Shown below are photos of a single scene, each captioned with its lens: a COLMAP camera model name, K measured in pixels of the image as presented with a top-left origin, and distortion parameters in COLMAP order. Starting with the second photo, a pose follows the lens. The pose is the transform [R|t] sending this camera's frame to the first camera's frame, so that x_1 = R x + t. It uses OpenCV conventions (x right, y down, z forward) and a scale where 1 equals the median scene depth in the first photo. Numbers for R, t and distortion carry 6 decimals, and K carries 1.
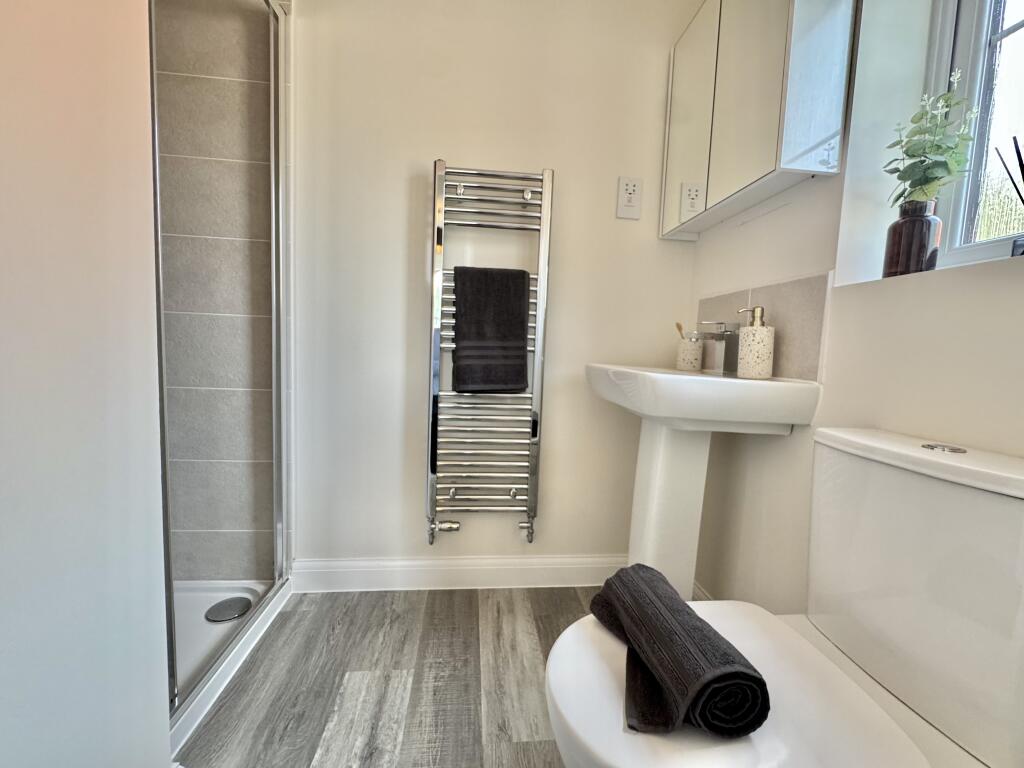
lens RADIAL K [[410.2, 0, 512.0], [0, 410.2, 384.0], [0, 0, 1]] dist [-0.001975, -0.000046]
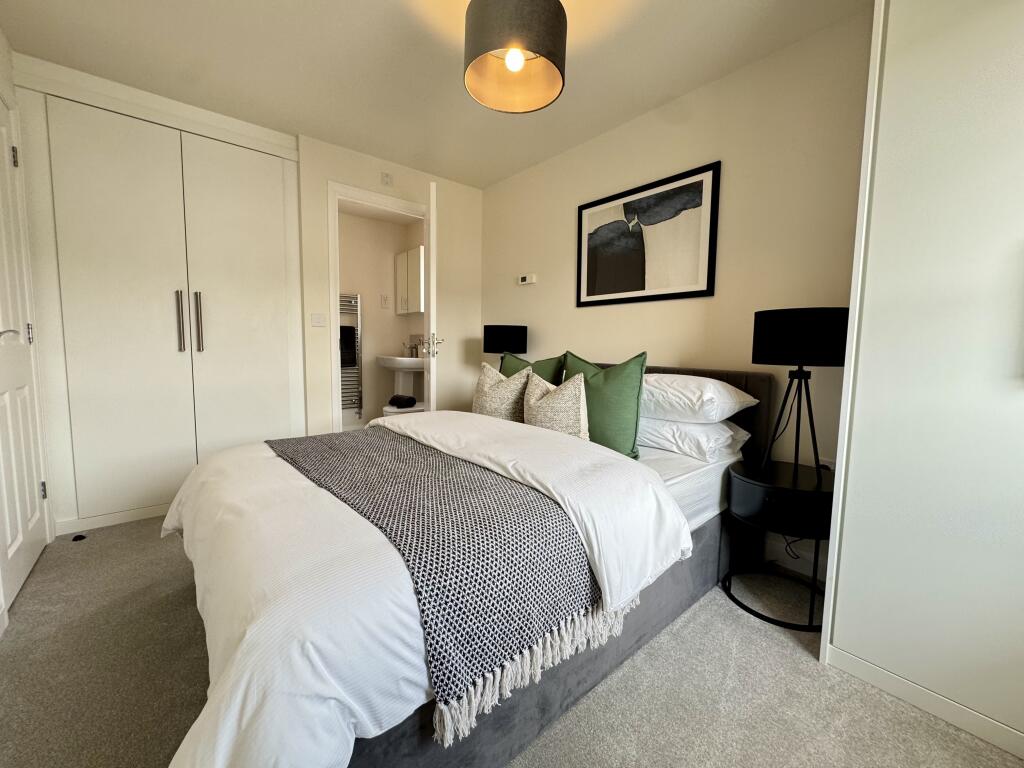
lens RADIAL K [[410.2, 0, 512.0], [0, 410.2, 384.0], [0, 0, 1]] dist [-0.001975, -0.000046]
pose [[0.823406, -0.077450, 0.562143, -0.769794], [0.061542, 0.996987, 0.047217, 0.078640], [-0.564106, -0.004283, 0.825691, -2.253261]]
